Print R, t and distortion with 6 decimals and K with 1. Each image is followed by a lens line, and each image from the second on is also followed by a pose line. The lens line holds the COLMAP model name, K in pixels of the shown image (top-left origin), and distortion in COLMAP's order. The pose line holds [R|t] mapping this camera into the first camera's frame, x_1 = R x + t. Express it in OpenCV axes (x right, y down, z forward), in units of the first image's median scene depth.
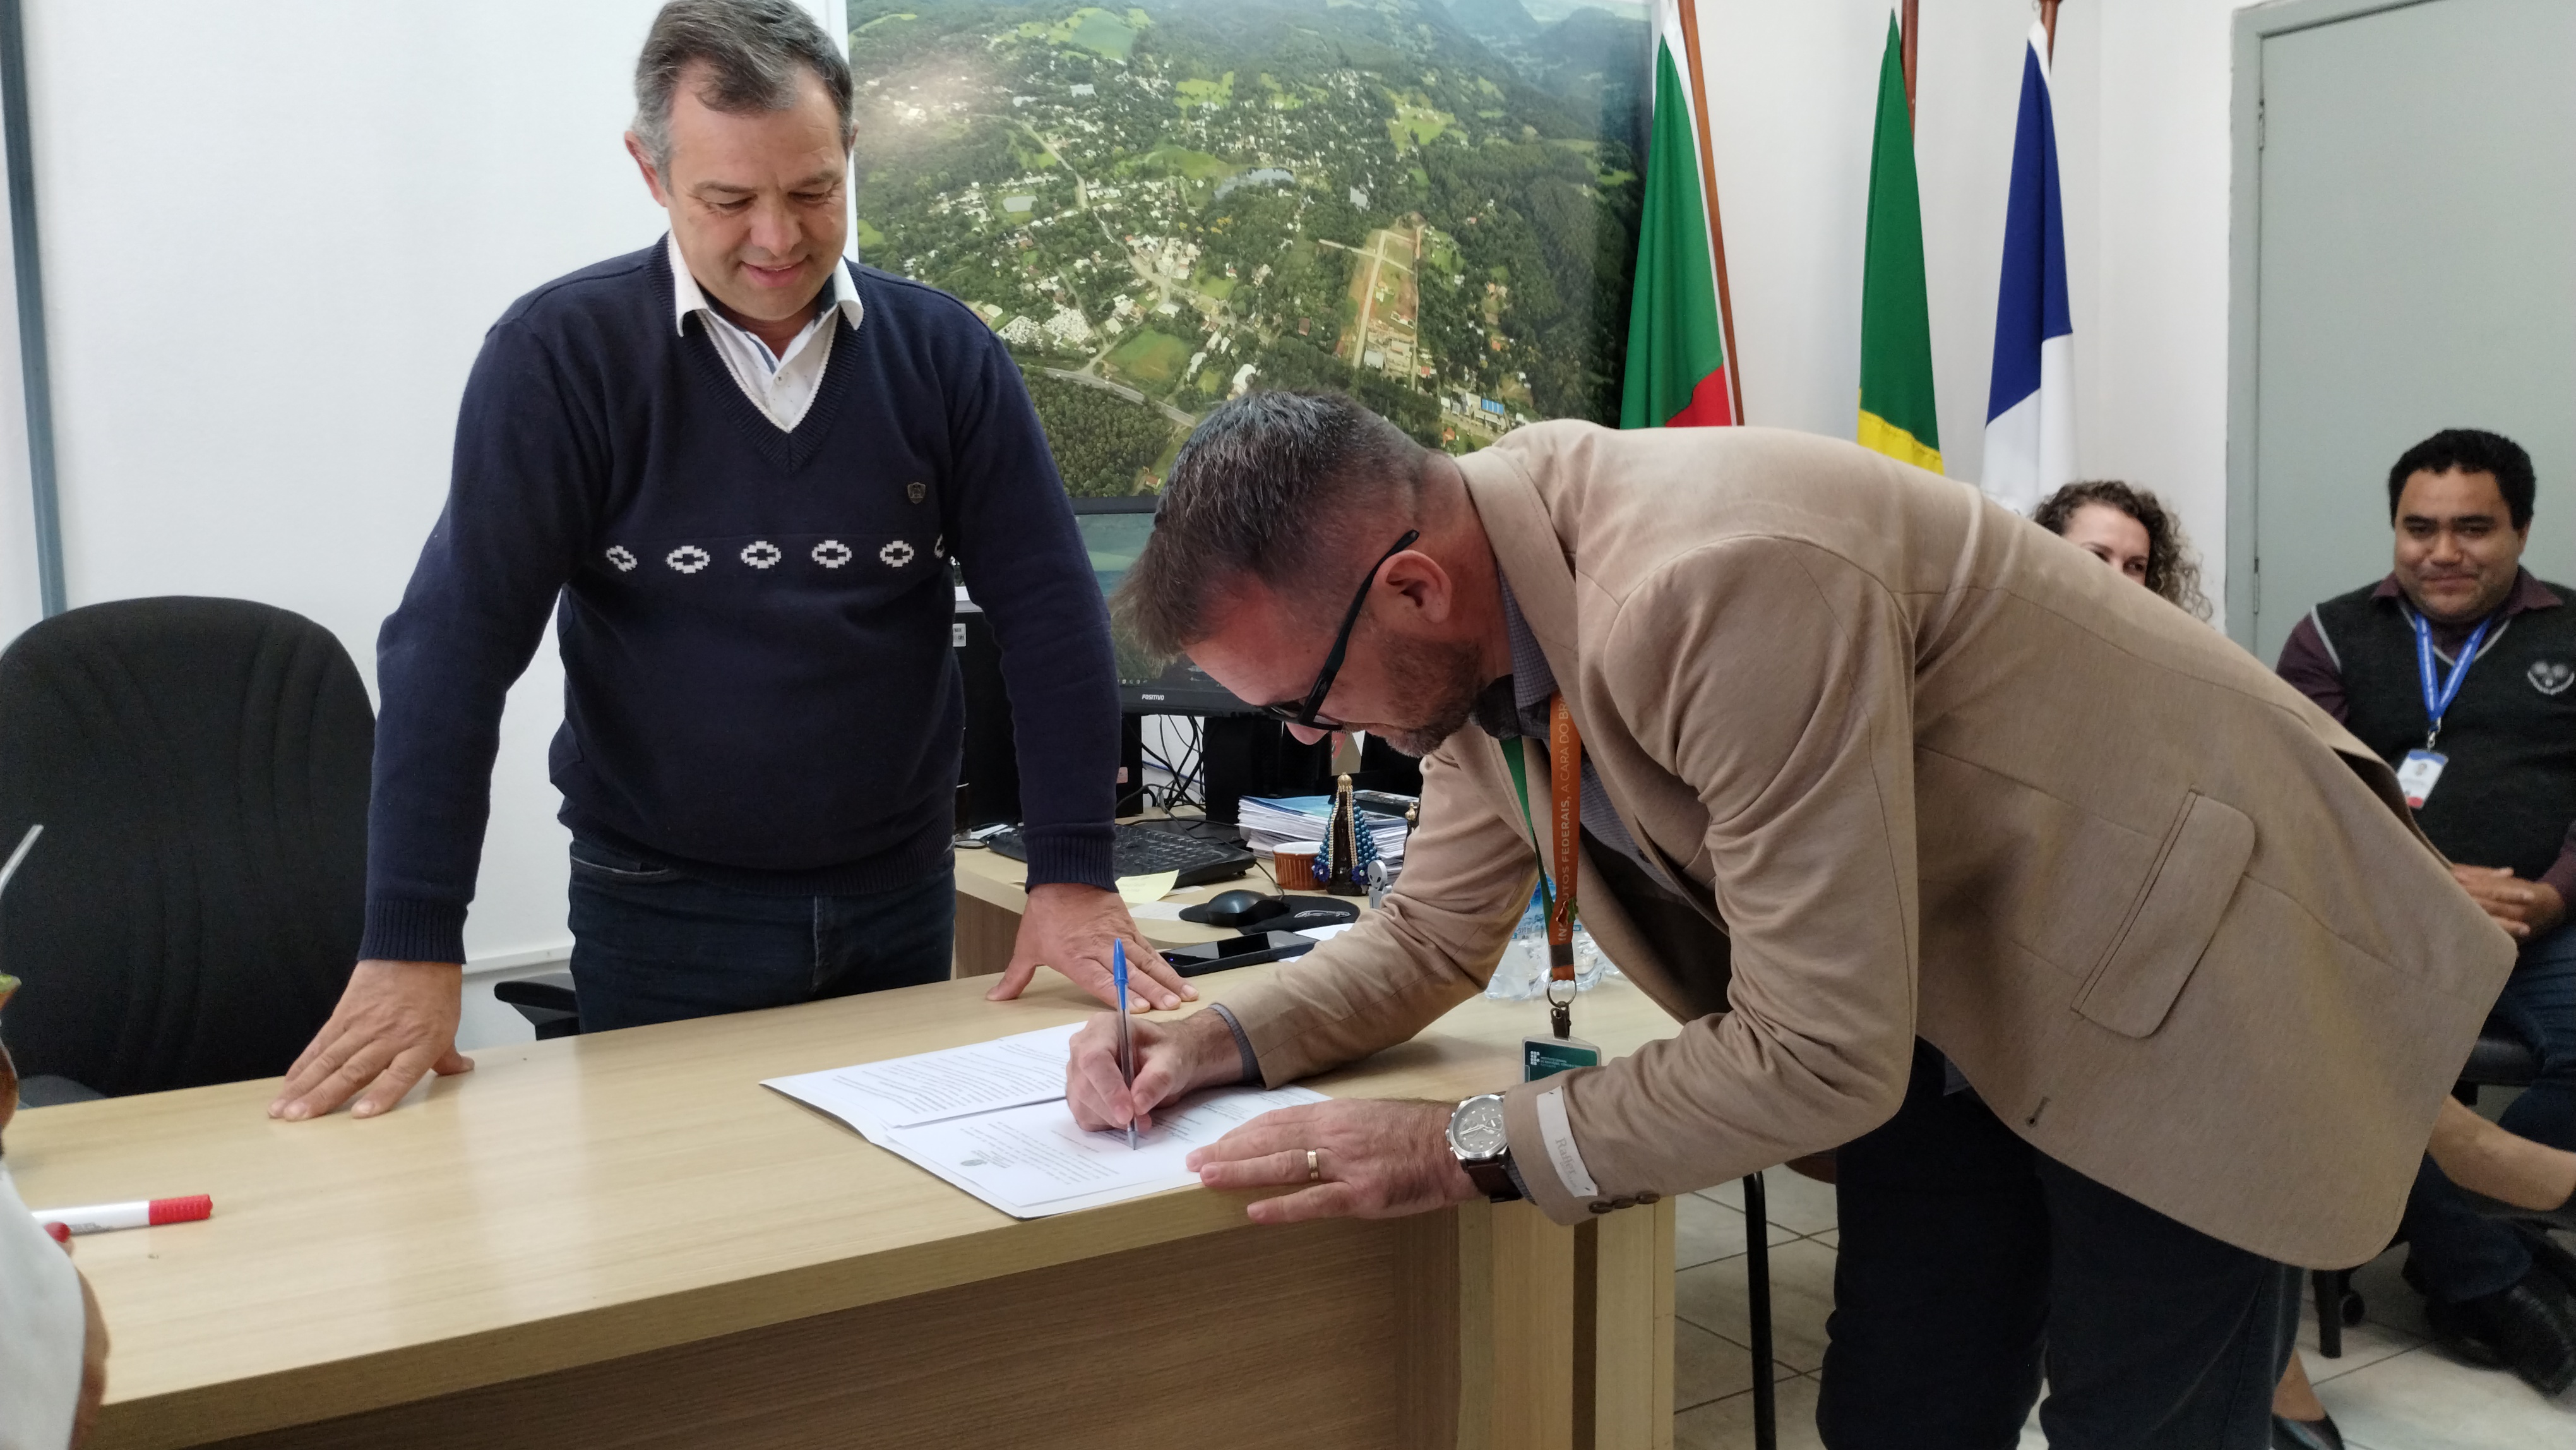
lens RADIAL K [[2138.2, 0, 1317.9], [0, 2138.2, 691.6], [0, 0, 1]] dist [0.059360, -0.066377]
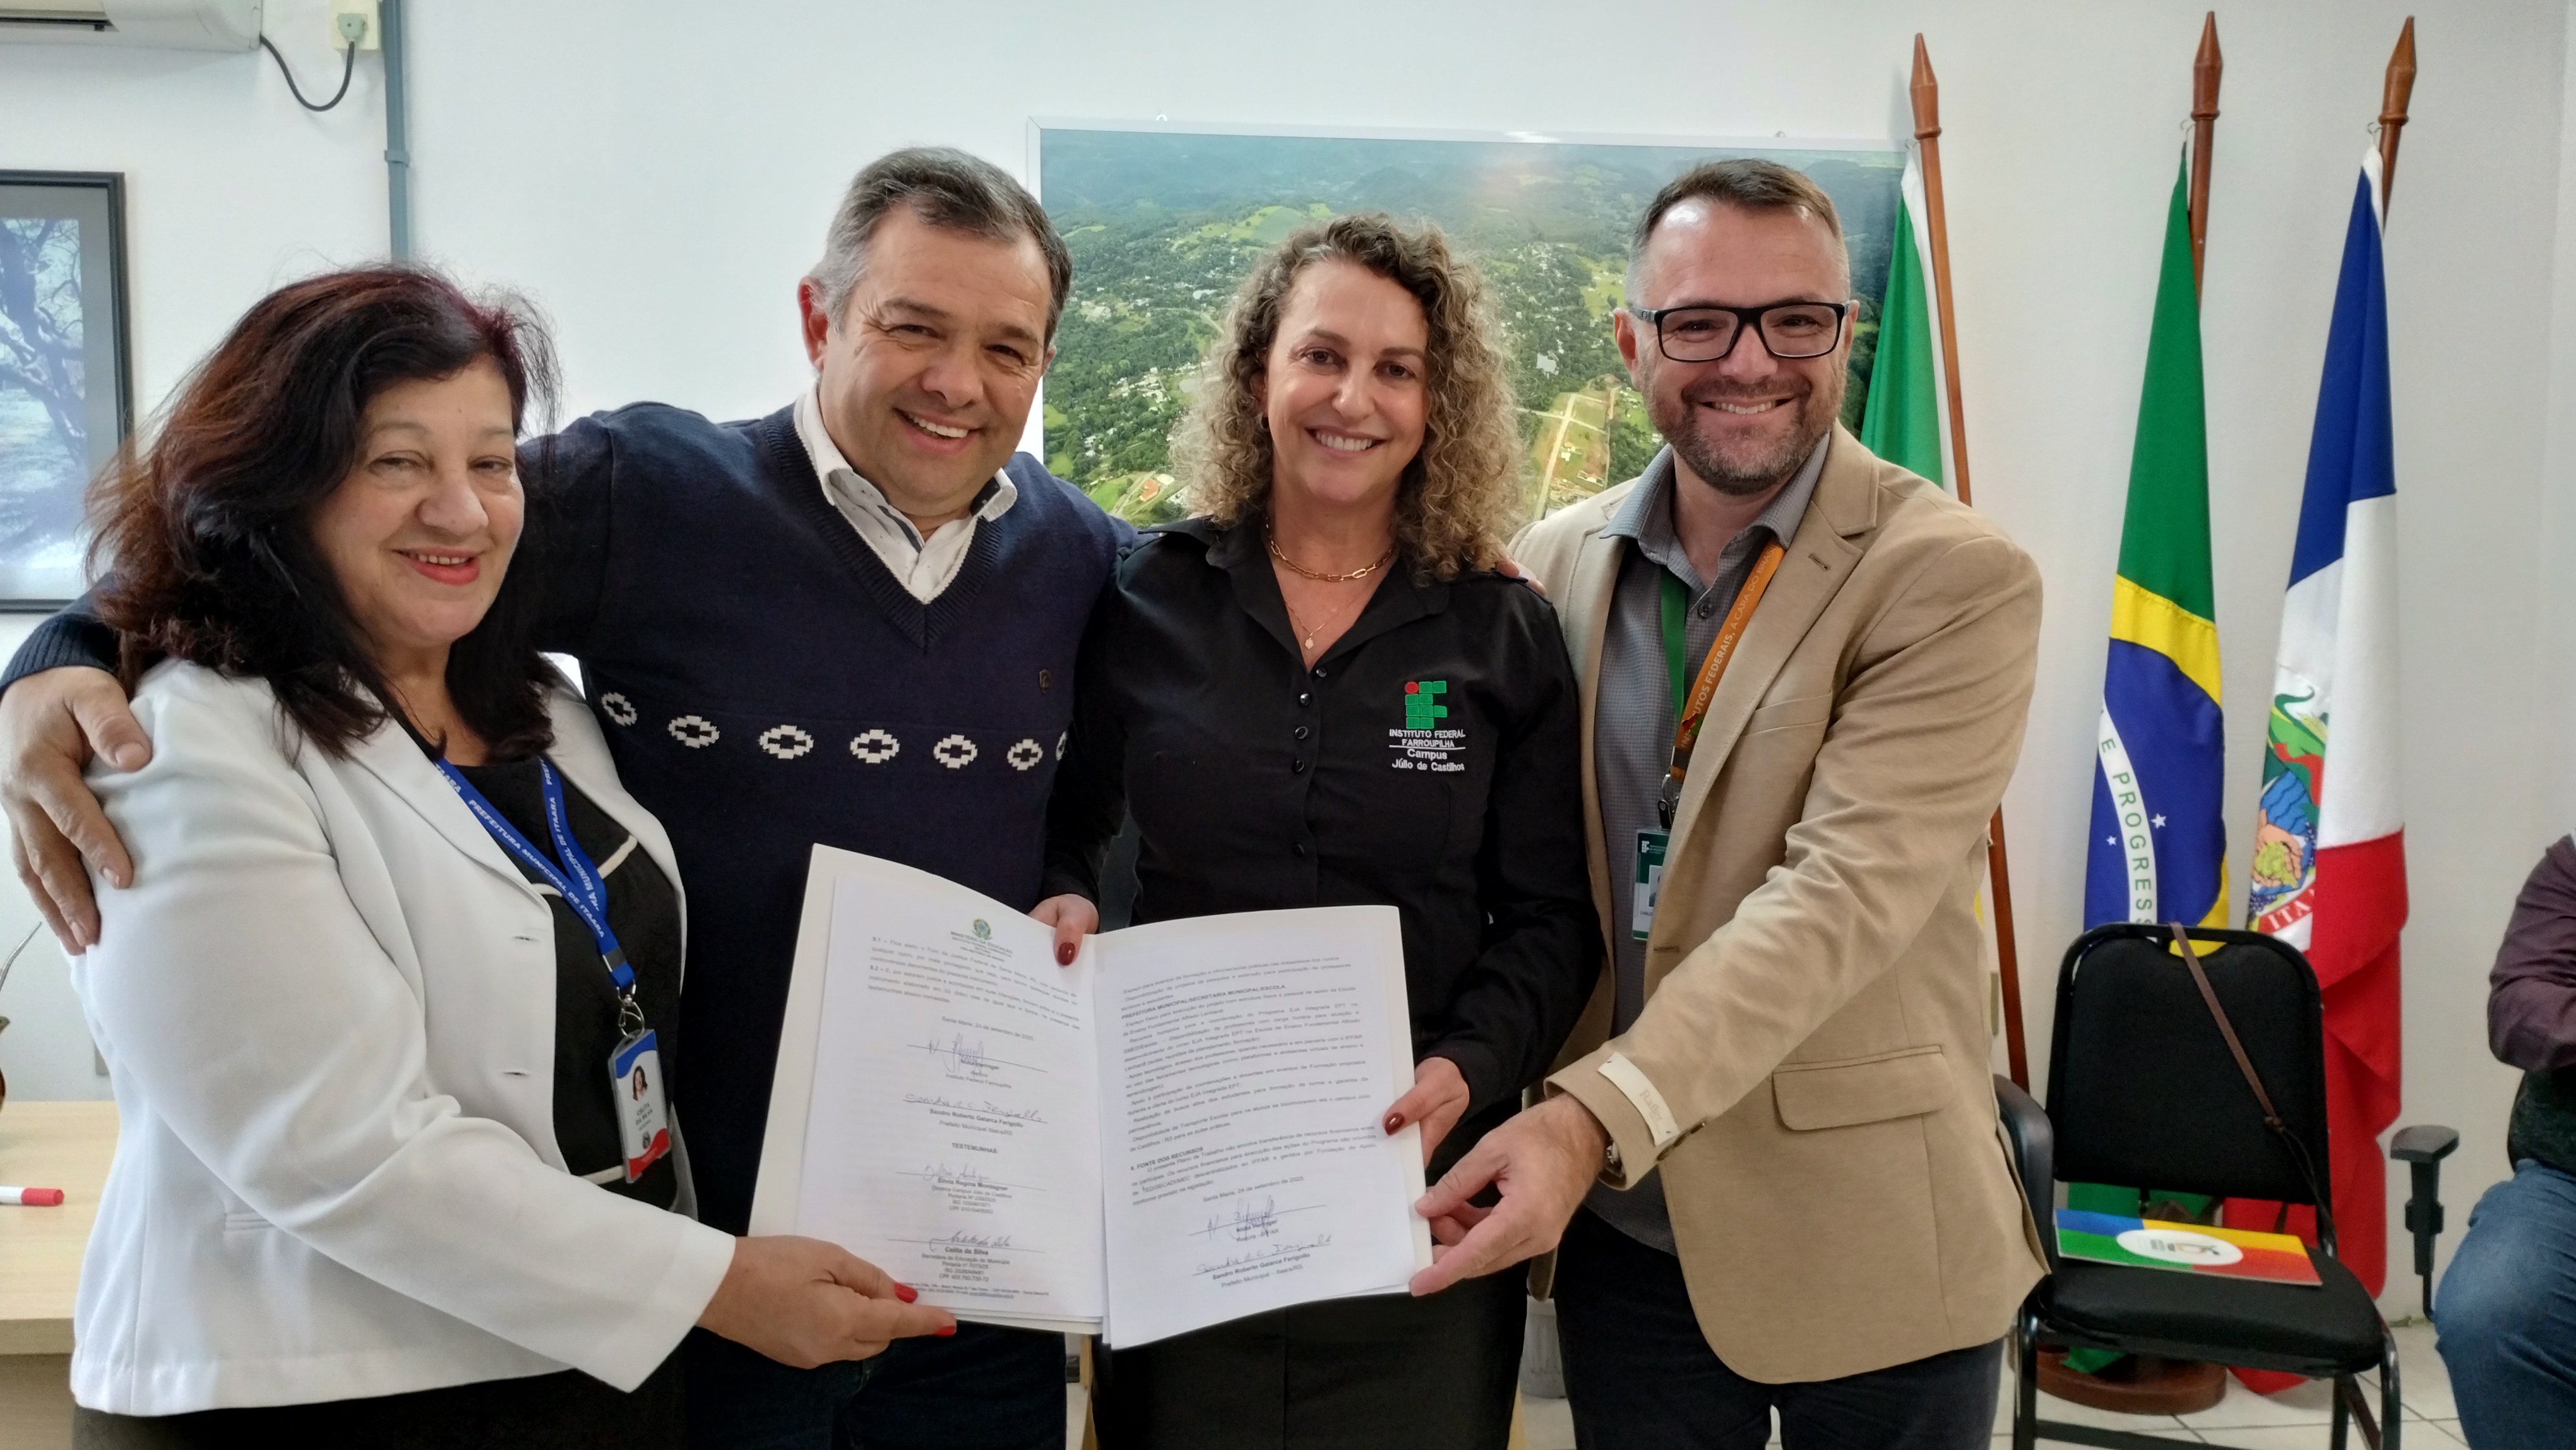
lens RADIAL K [[2138.2, 0, 1277.4], [0, 2138.2, 692.9], [0, 0, 1]] dist [0.059360, -0.066377]
pose [[0.904356, 0.062101, -0.422237, 0.361856], [-0.062741, 0.997953, 0.012394, -0.076338], [0.422142, 0.015283, 0.906401, -0.002455]]
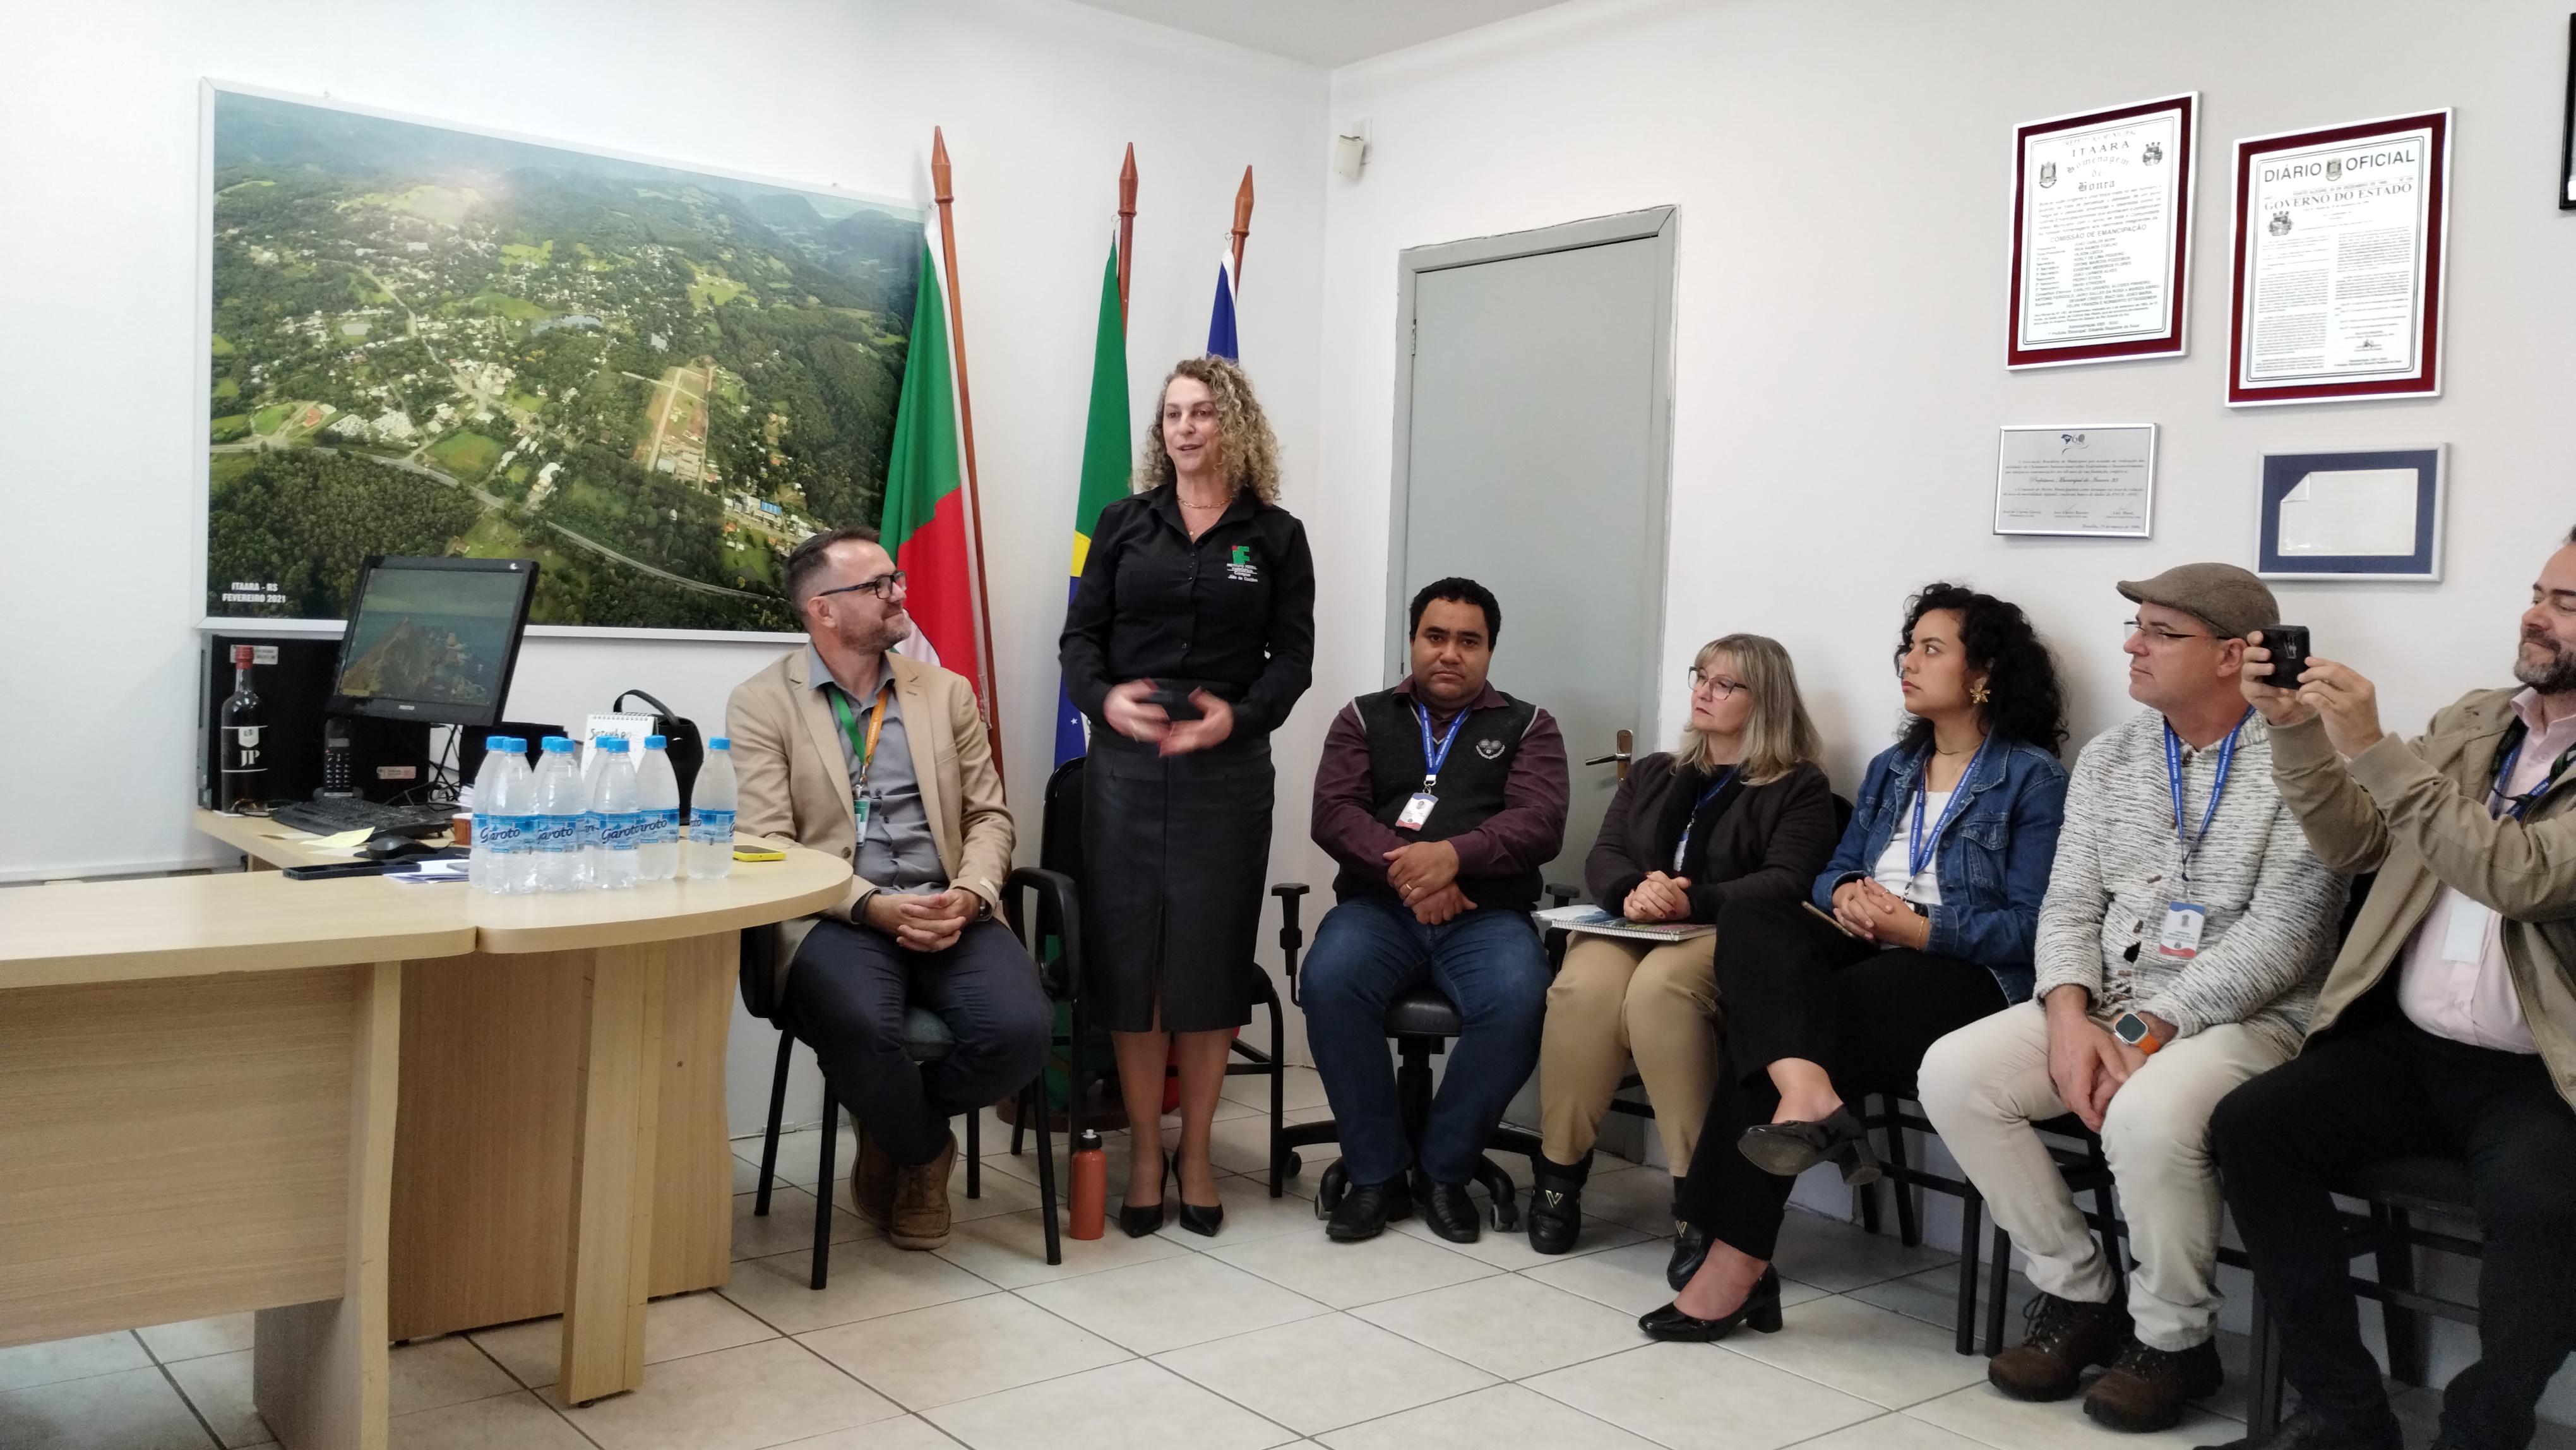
lens RADIAL K [[2138.2, 0, 1290.0], [0, 2138.2, 671.8], [0, 0, 1]] dist [0.059360, -0.066377]
pose [[0.990134, 0.054418, 0.129122, 0.246636], [-0.046923, 0.997071, -0.060399, 0.030213], [-0.132031, 0.053744, 0.989788, -0.336052]]
